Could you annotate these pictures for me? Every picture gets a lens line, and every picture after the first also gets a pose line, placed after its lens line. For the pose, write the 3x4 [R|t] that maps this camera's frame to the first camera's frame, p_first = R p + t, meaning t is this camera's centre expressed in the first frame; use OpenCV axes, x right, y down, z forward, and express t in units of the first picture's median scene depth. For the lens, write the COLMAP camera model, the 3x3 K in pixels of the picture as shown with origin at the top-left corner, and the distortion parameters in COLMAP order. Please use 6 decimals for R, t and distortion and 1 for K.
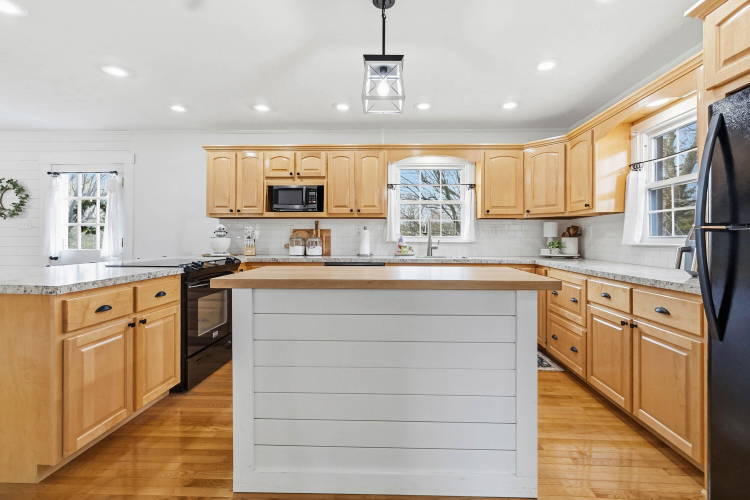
lens RADIAL K [[353.5, 0, 384.5], [0, 353.5, 239.1], [0, 0, 1]] dist [0.003037, 0.000293]
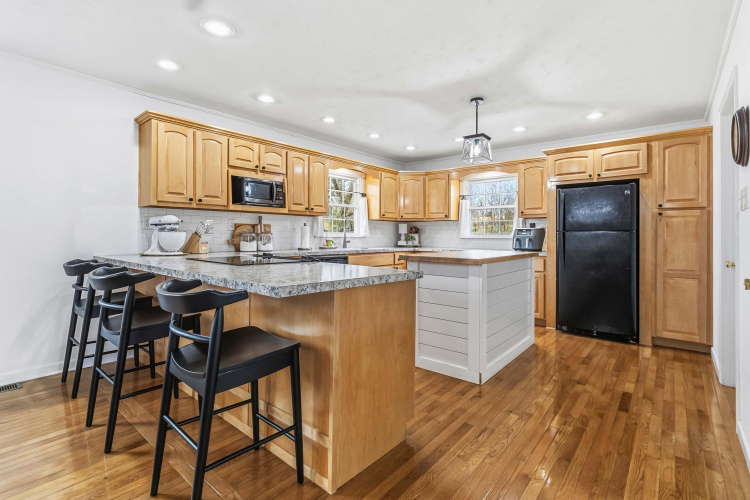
lens RADIAL K [[353.5, 0, 384.5], [0, 353.5, 239.1], [0, 0, 1]] dist [0.003037, 0.000293]
pose [[0.602790, -0.007981, 0.797860, -0.814822], [-0.003662, 0.999912, 0.012769, -0.000491], [-0.797892, -0.010619, 0.602707, 0.137428]]
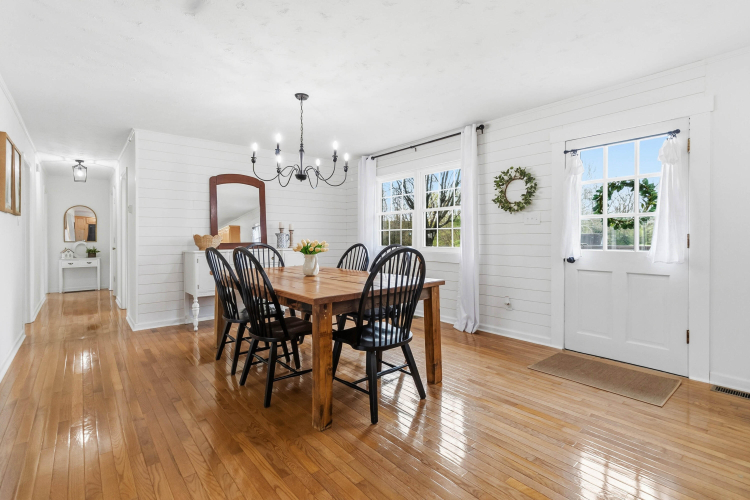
lens RADIAL K [[353.5, 0, 384.5], [0, 353.5, 239.1], [0, 0, 1]] dist [0.003037, 0.000293]
pose [[0.677356, -0.000643, -0.735655, -0.688825], [0.001926, 0.999998, 0.000899, 0.004752], [0.735653, -0.002026, 0.677356, 0.188227]]
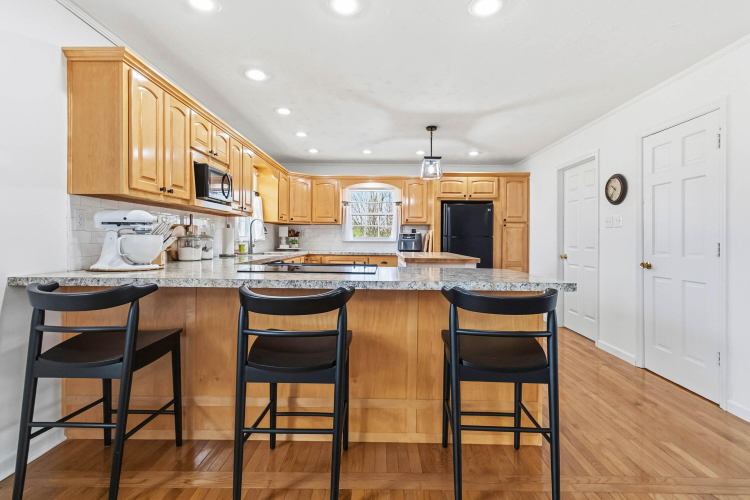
lens RADIAL K [[353.5, 0, 384.5], [0, 353.5, 239.1], [0, 0, 1]] dist [0.003037, 0.000293]
pose [[-0.041183, -0.002705, 0.999148, -1.023676], [-0.007229, 0.999971, 0.002410, -0.002328], [-0.999125, -0.007124, -0.041201, 0.650881]]
